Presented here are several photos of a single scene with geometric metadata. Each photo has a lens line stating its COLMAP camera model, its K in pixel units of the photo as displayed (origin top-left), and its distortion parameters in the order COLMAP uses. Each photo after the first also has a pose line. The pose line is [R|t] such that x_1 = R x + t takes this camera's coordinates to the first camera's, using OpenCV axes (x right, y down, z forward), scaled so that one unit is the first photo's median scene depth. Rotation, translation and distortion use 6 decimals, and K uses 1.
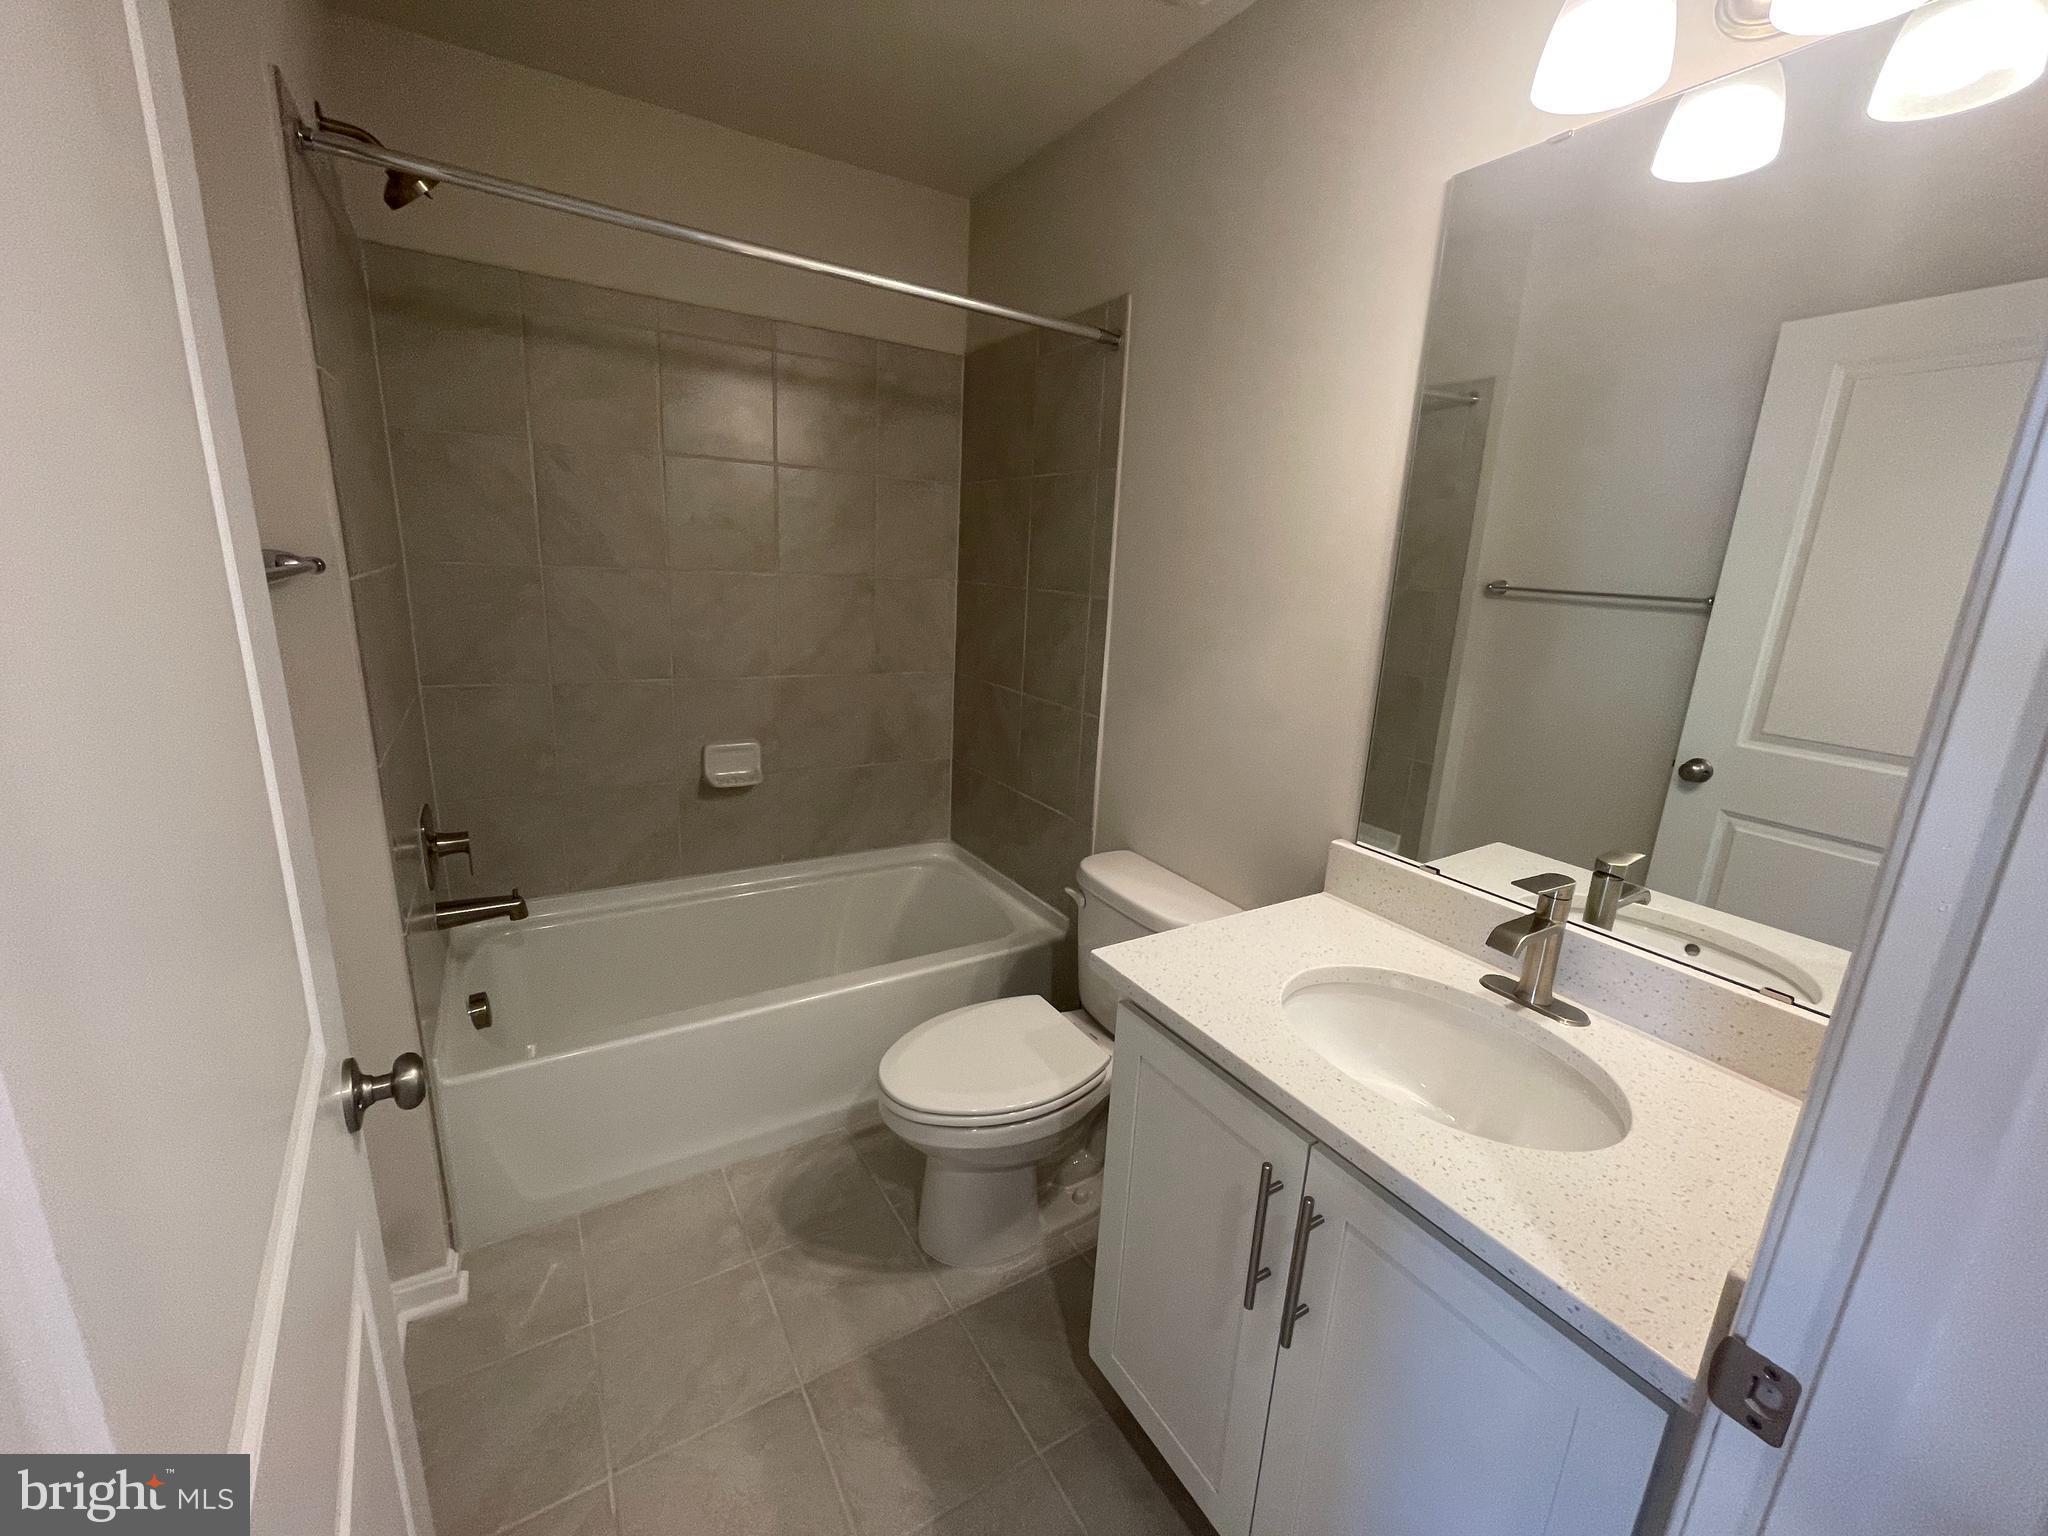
lens RADIAL K [[836.2, 0, 1028.4], [0, 836.2, 770.4], [0, 0, 1]] dist [-0.004946, 0.002178]
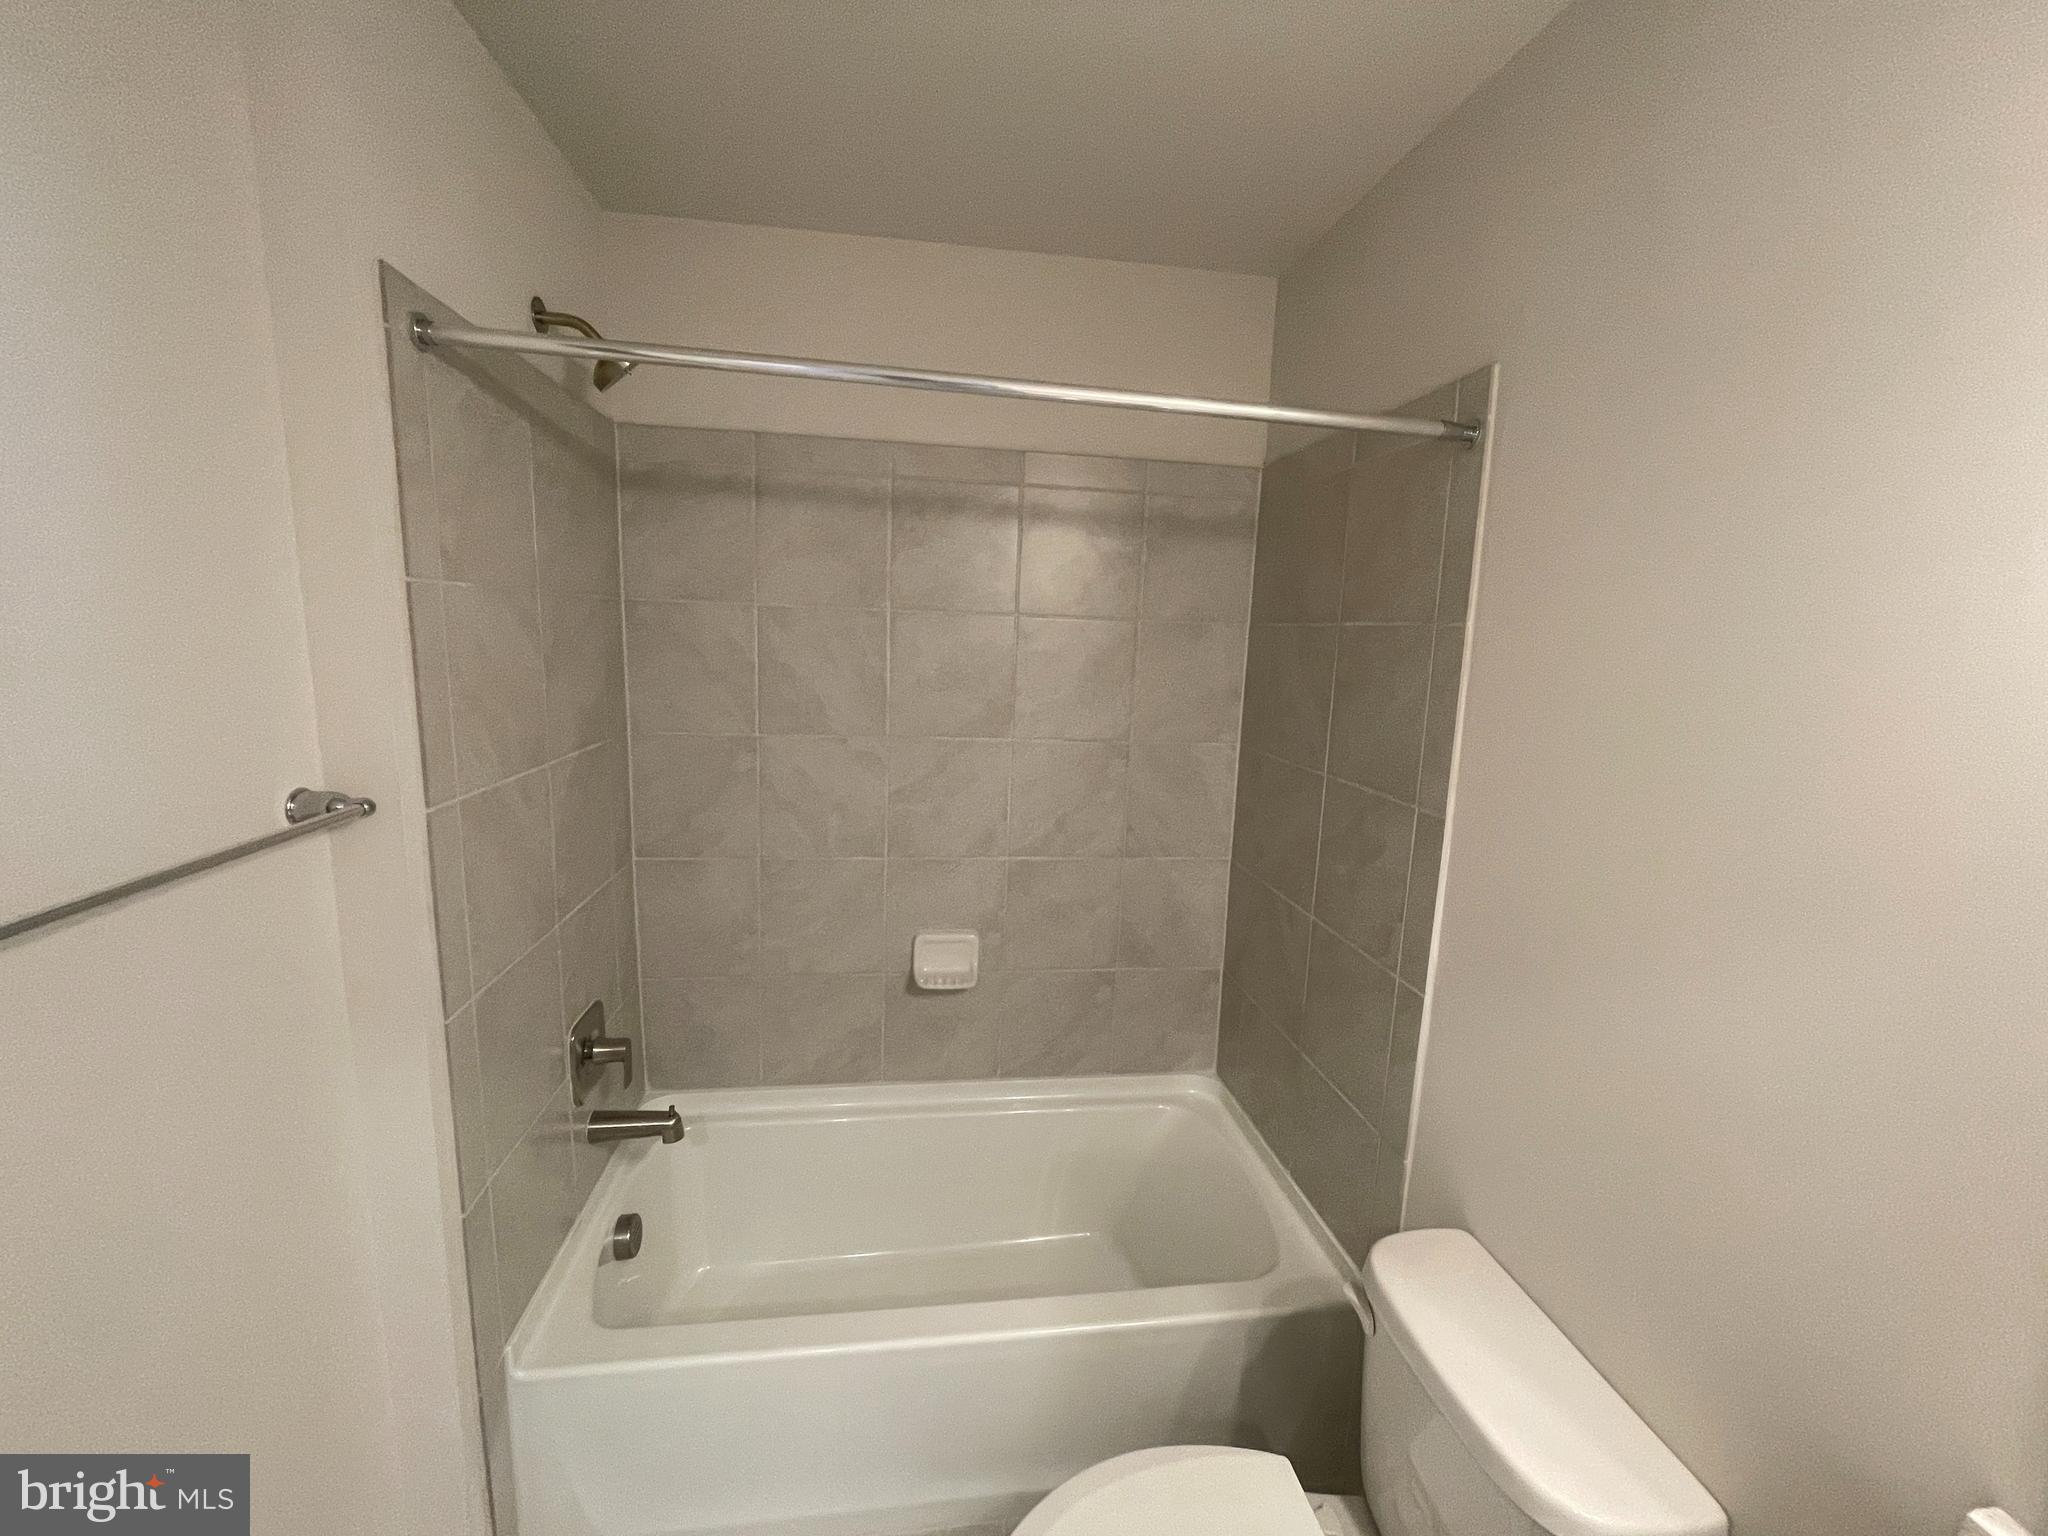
lens RADIAL K [[836.2, 0, 1020.4], [0, 836.2, 761.4], [0, 0, 1]] dist [-0.004946, 0.002178]
pose [[0.914496, 0.047820, -0.401759, 0.046914], [-0.091850, 0.991602, -0.091046, -0.142287], [0.394032, 0.120163, 0.911208, 0.250267]]
